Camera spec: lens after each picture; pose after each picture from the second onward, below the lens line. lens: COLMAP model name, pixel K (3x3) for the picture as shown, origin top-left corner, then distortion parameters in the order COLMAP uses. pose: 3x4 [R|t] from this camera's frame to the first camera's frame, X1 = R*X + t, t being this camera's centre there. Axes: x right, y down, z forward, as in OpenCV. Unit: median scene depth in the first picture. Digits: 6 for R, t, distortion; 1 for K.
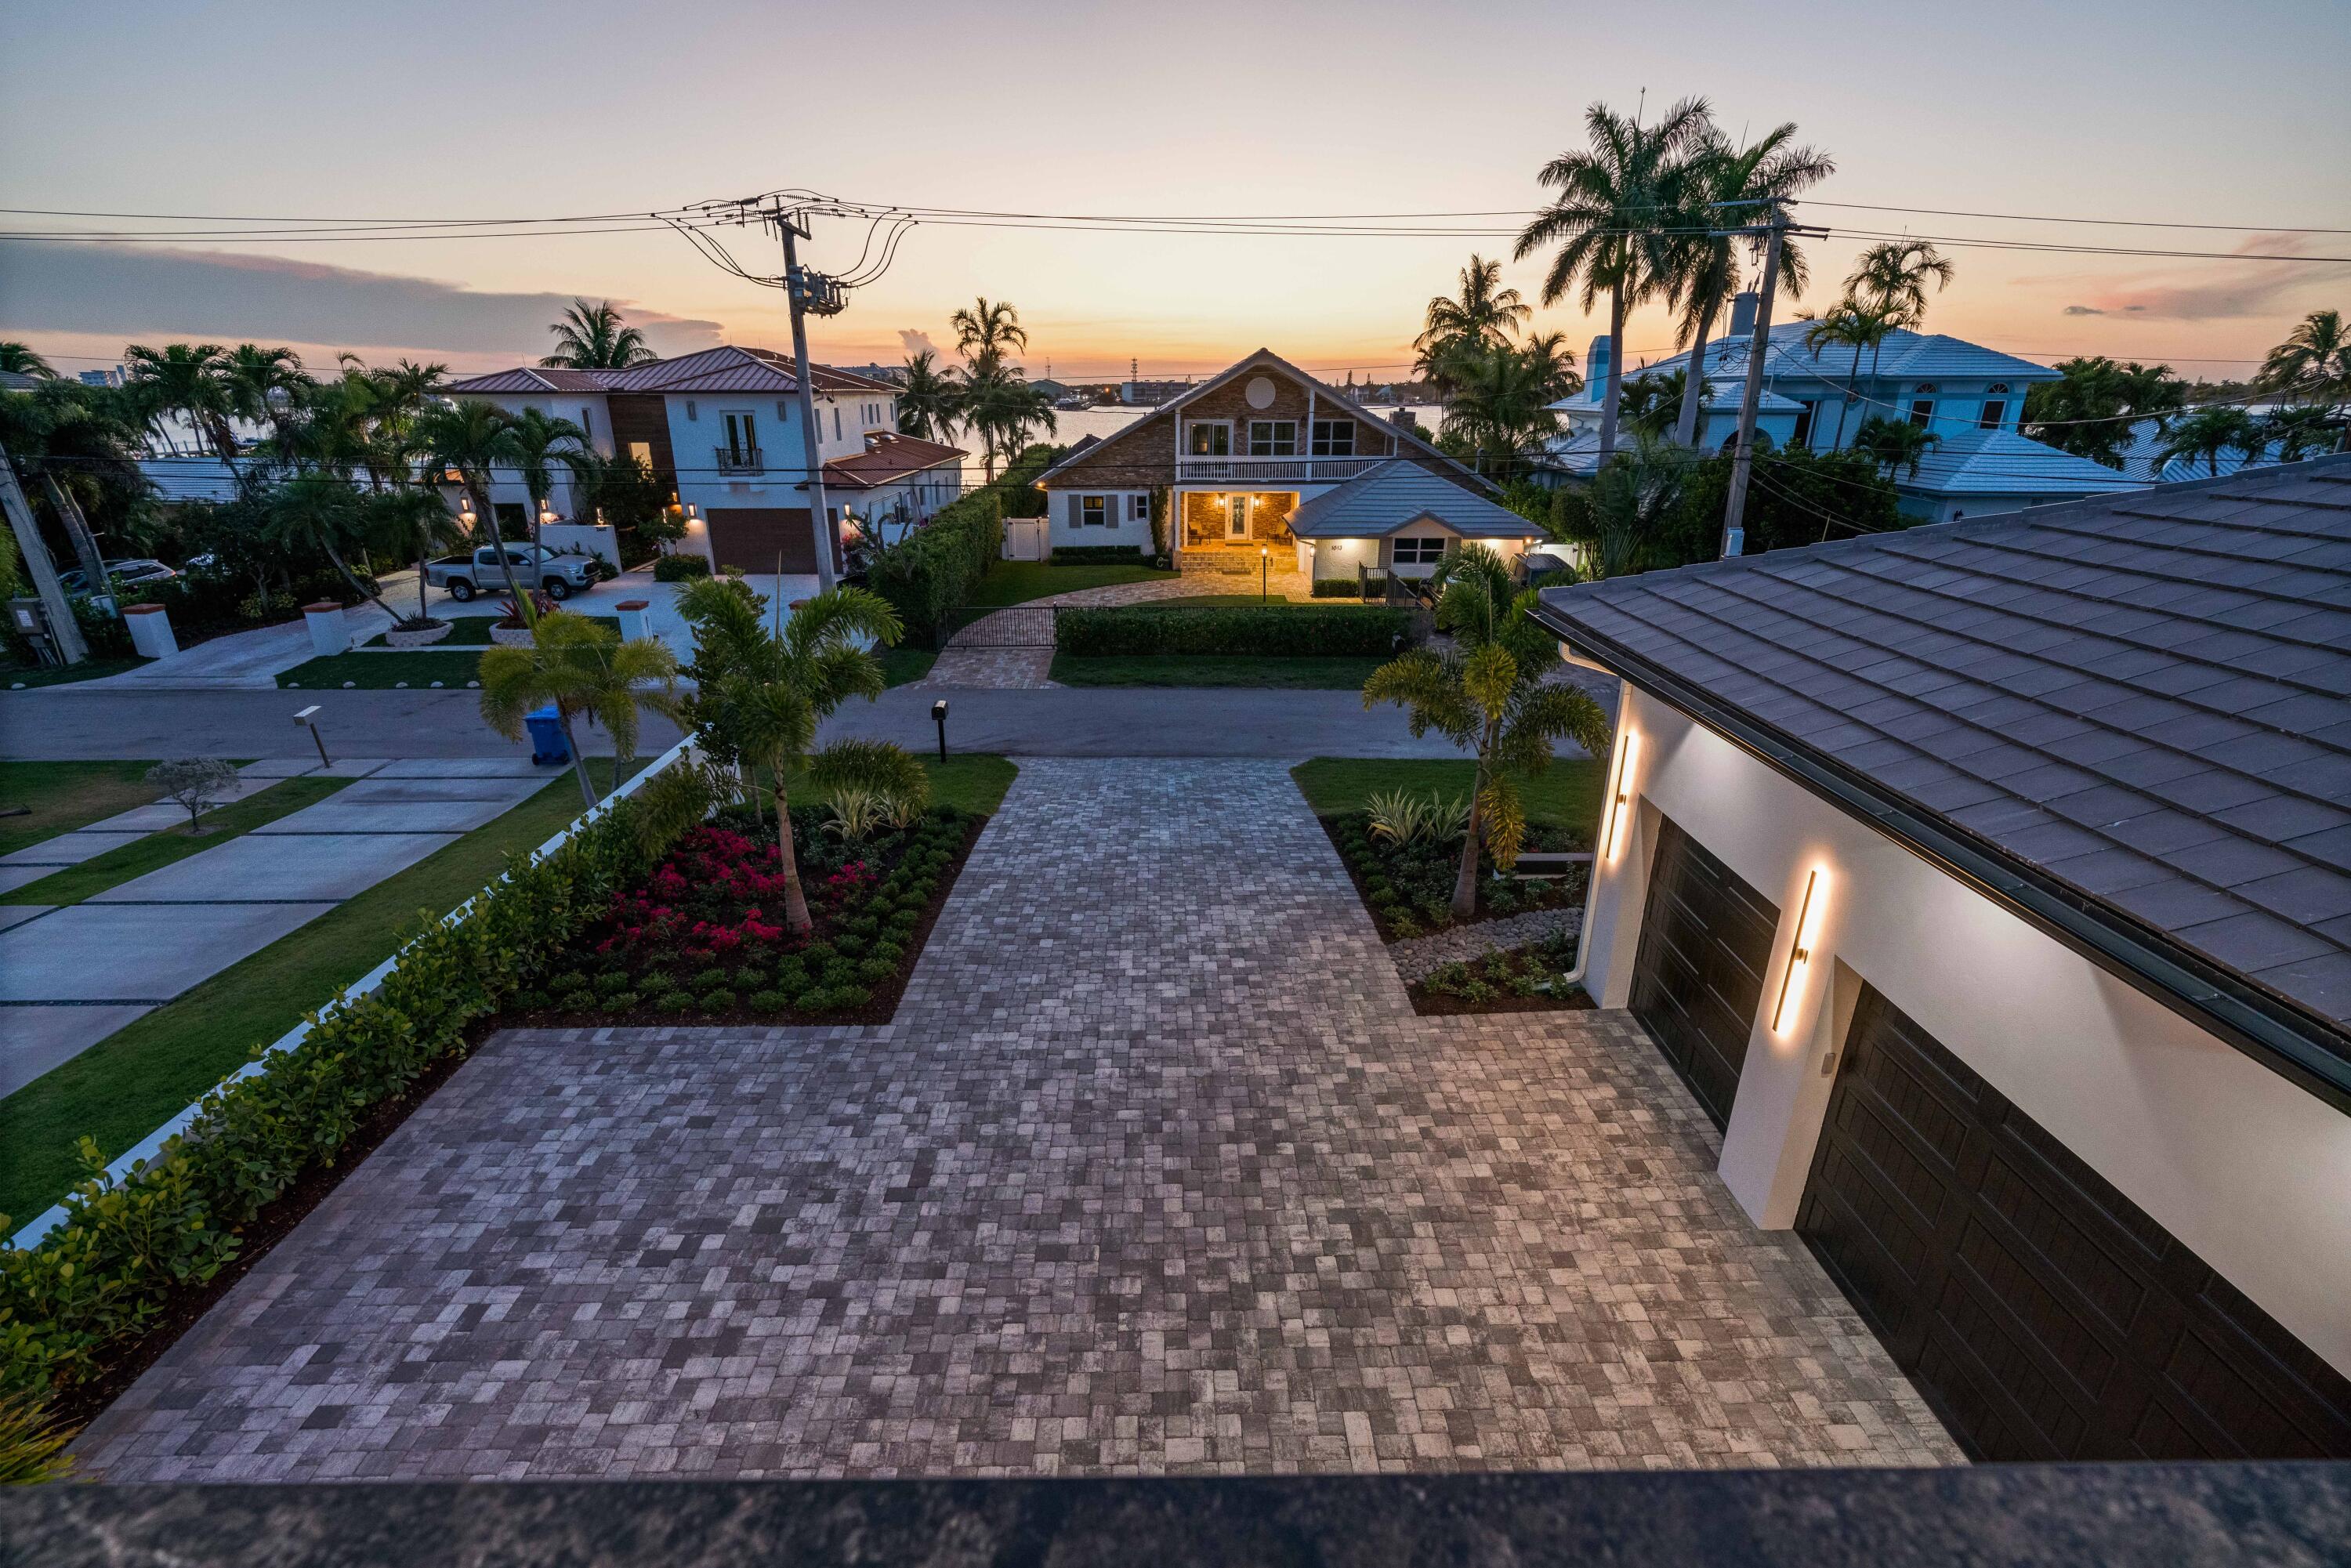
lens RADIAL K [[1095.3, 0, 1161.5], [0, 1095.3, 847.5], [0, 0, 1]] dist [-0.003627, -0.001201]
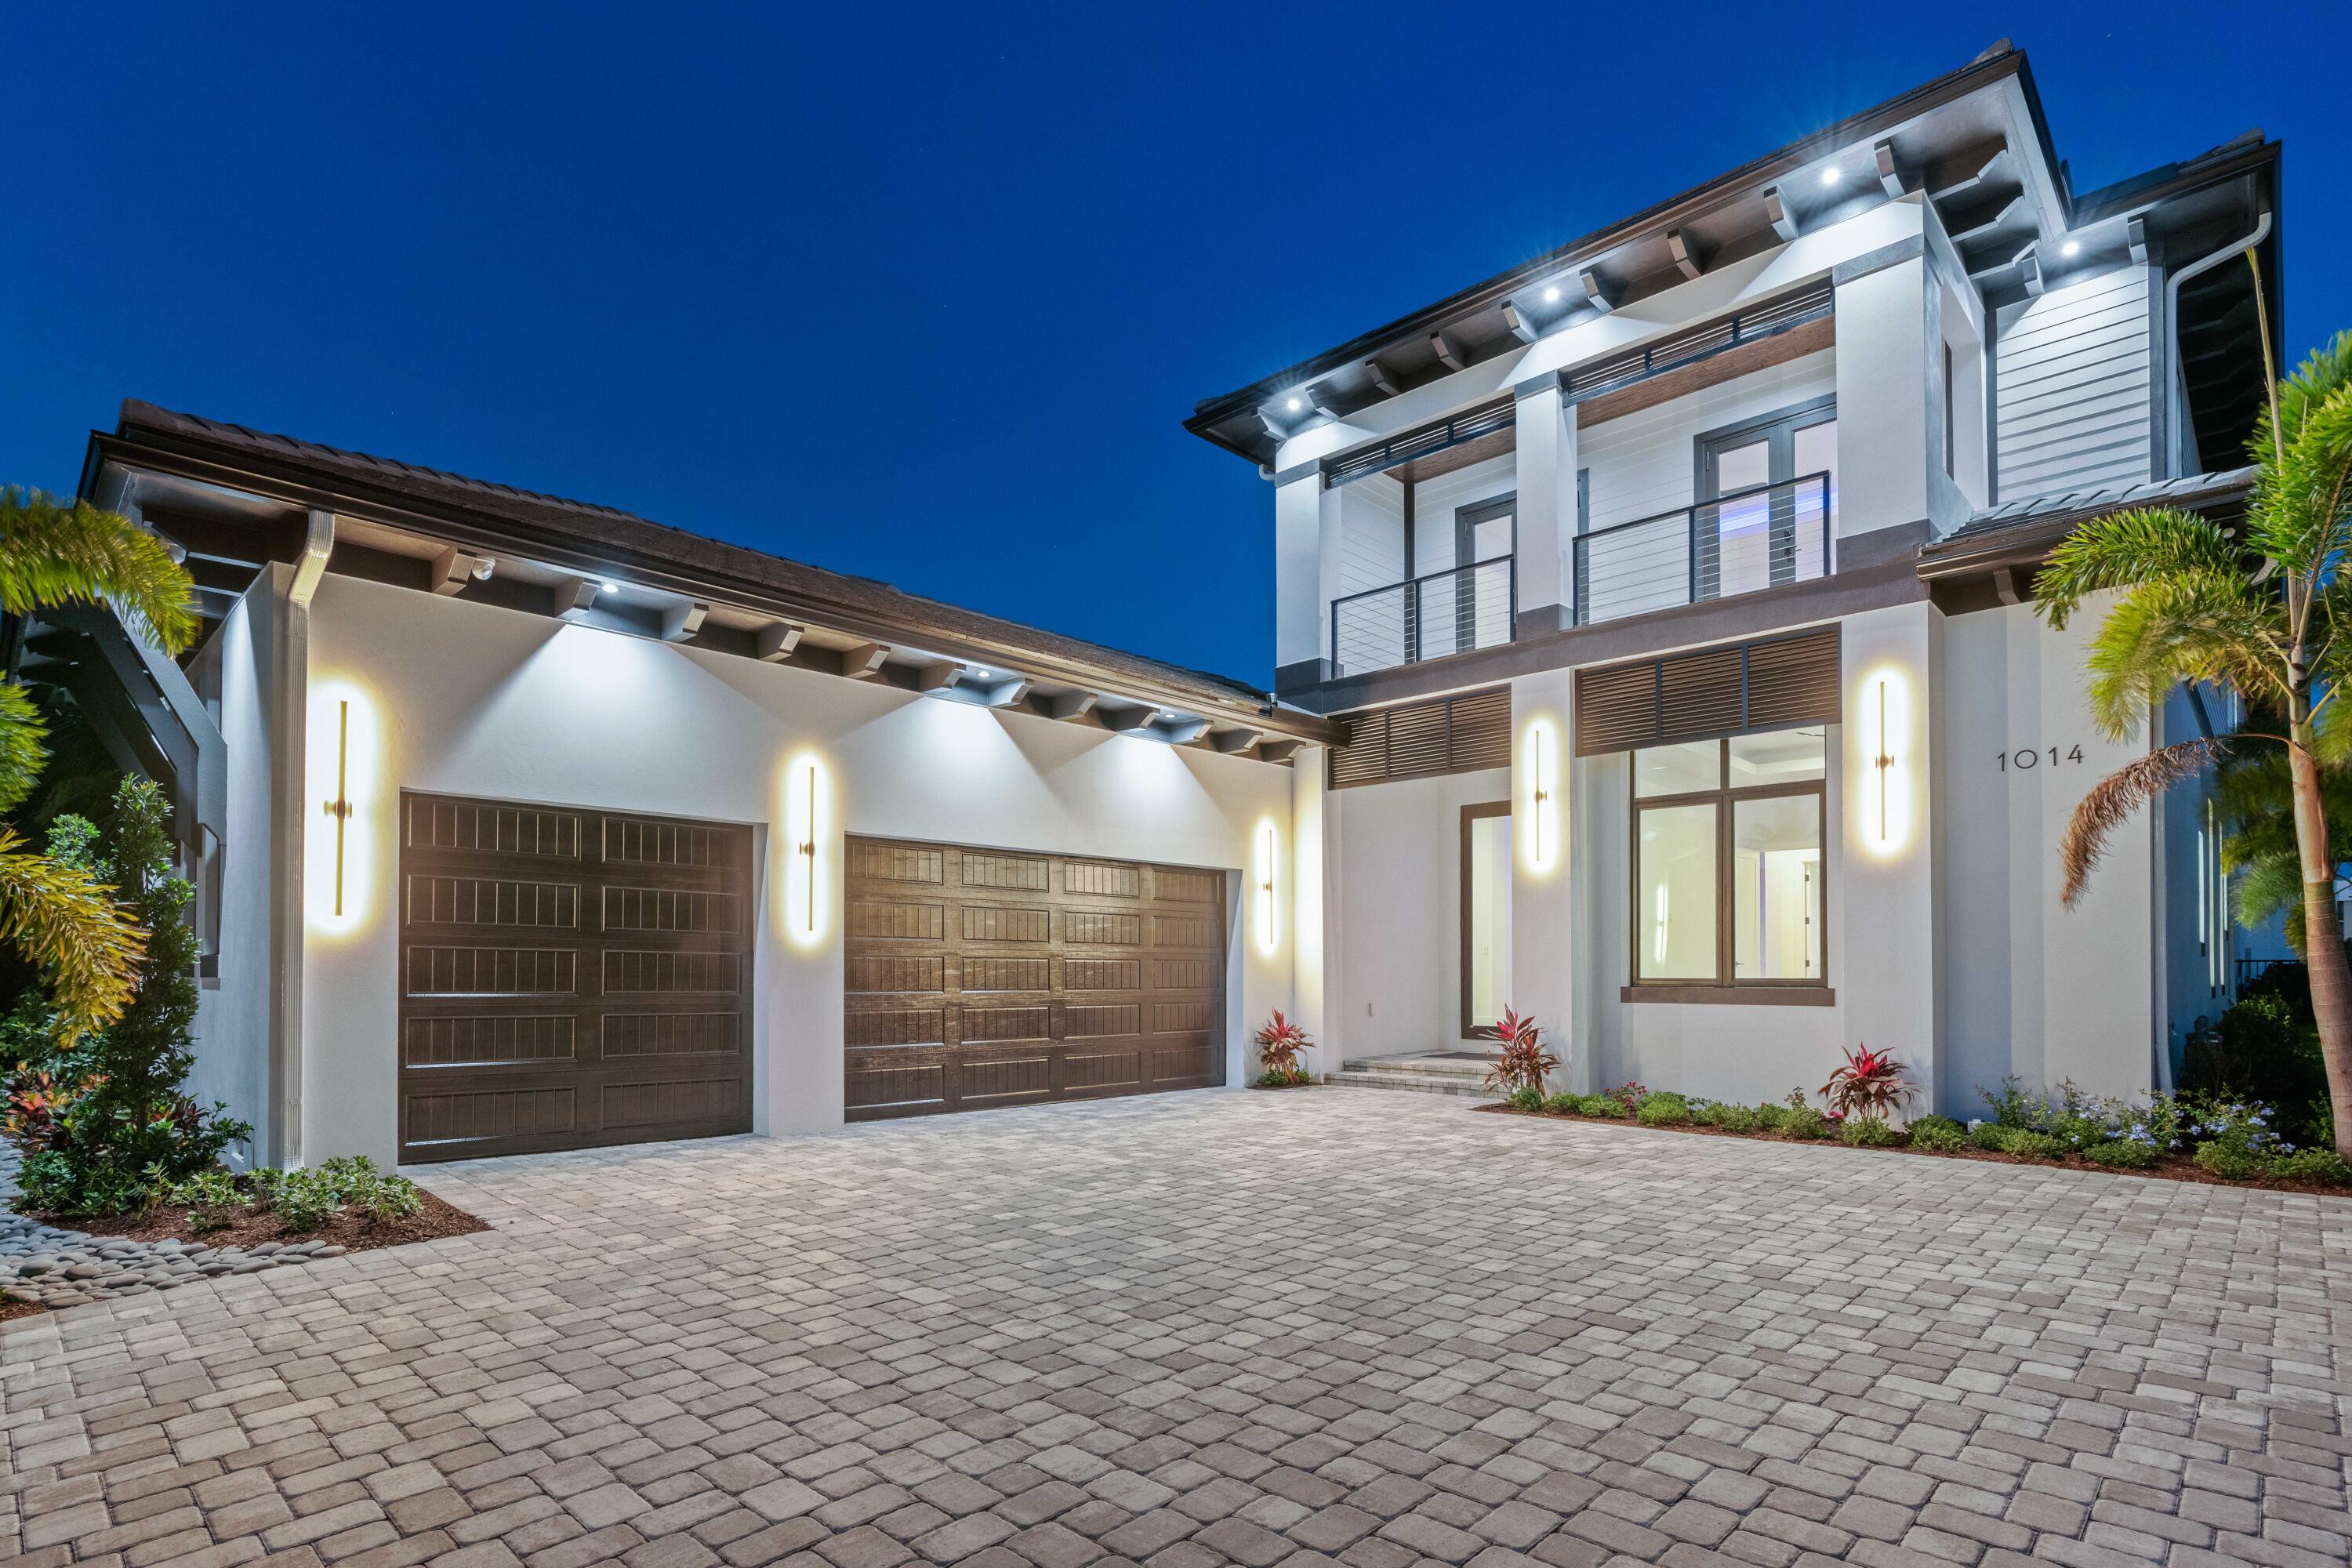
lens RADIAL K [[1163.5, 0, 1174.0], [0, 1163.5, 975.5], [0, 0, 1]] dist [-0.000520, 0.000513]
pose [[-0.718233, -0.005516, 0.695781, -0.472233], [0.270329, 0.919202, 0.286339, -0.027745], [-0.641142, 0.393748, -0.658710, 1.447757]]
